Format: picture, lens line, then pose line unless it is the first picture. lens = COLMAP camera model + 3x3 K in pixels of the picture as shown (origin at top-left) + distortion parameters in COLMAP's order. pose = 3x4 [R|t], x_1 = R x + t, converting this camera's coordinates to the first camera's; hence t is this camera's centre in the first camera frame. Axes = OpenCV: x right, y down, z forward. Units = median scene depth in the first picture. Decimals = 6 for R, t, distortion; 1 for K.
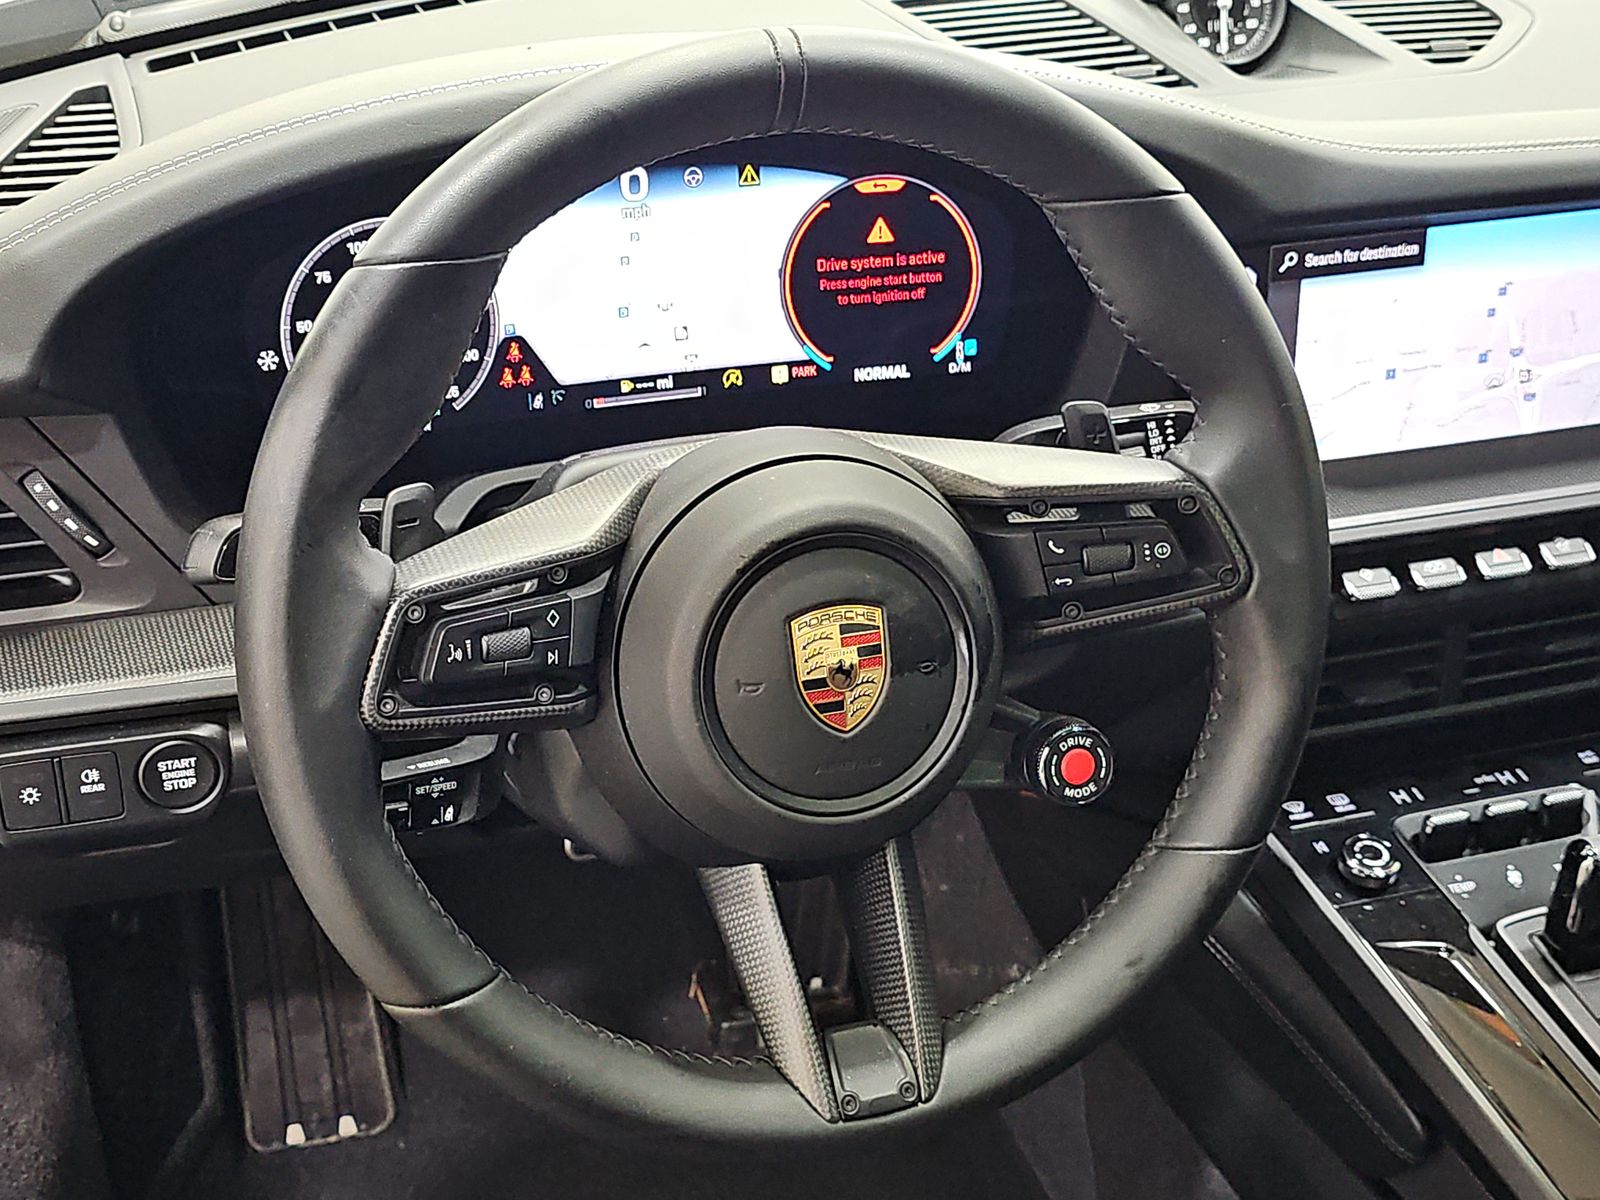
lens RADIAL K [[2133.2, 0, 797.7], [0, 2133.2, 581.3], [0, 0, 1]] dist [0.226133, -1.078942]
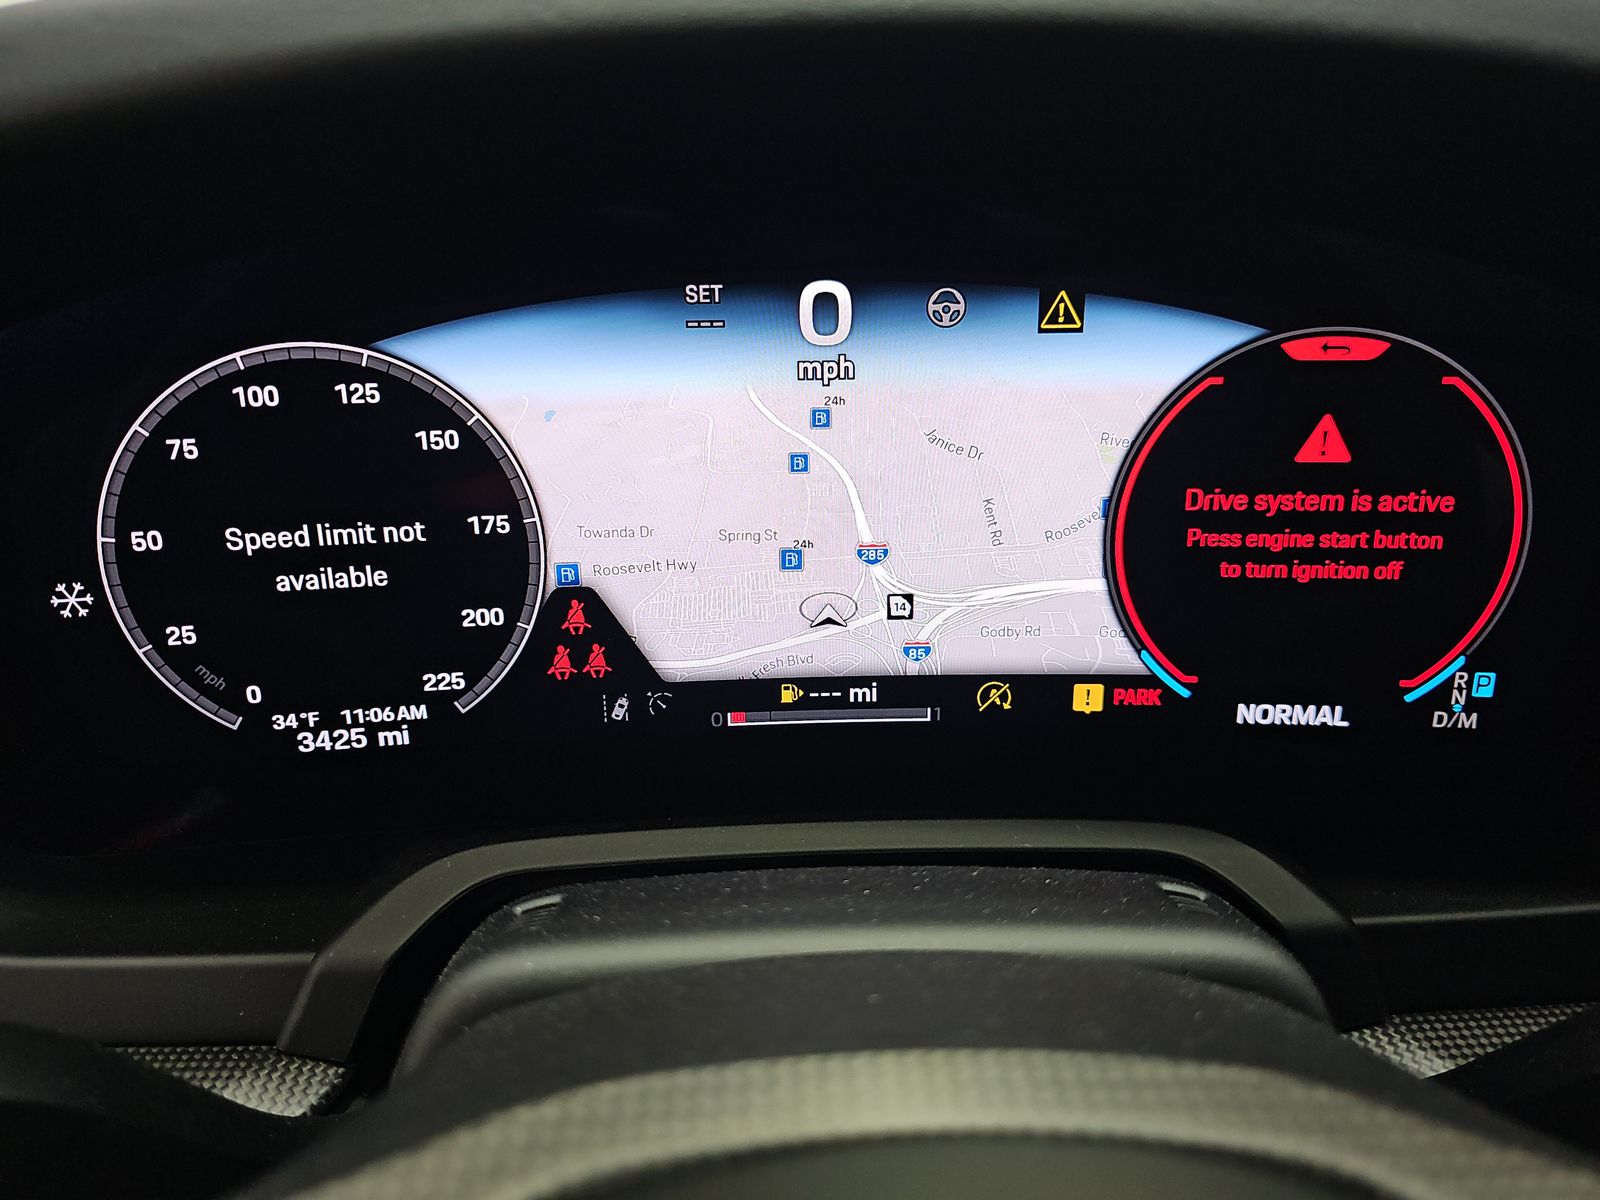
lens RADIAL K [[1065.0, 0, 795.6], [0, 1065.0, 569.2], [0, 0, 1]] dist [0.041569, -0.110115]
pose [[0.958091, 0.090418, -0.271820, -0.008663], [-0.114141, 0.990798, -0.072738, -0.102197], [0.262742, 0.100715, 0.959595, 0.735315]]
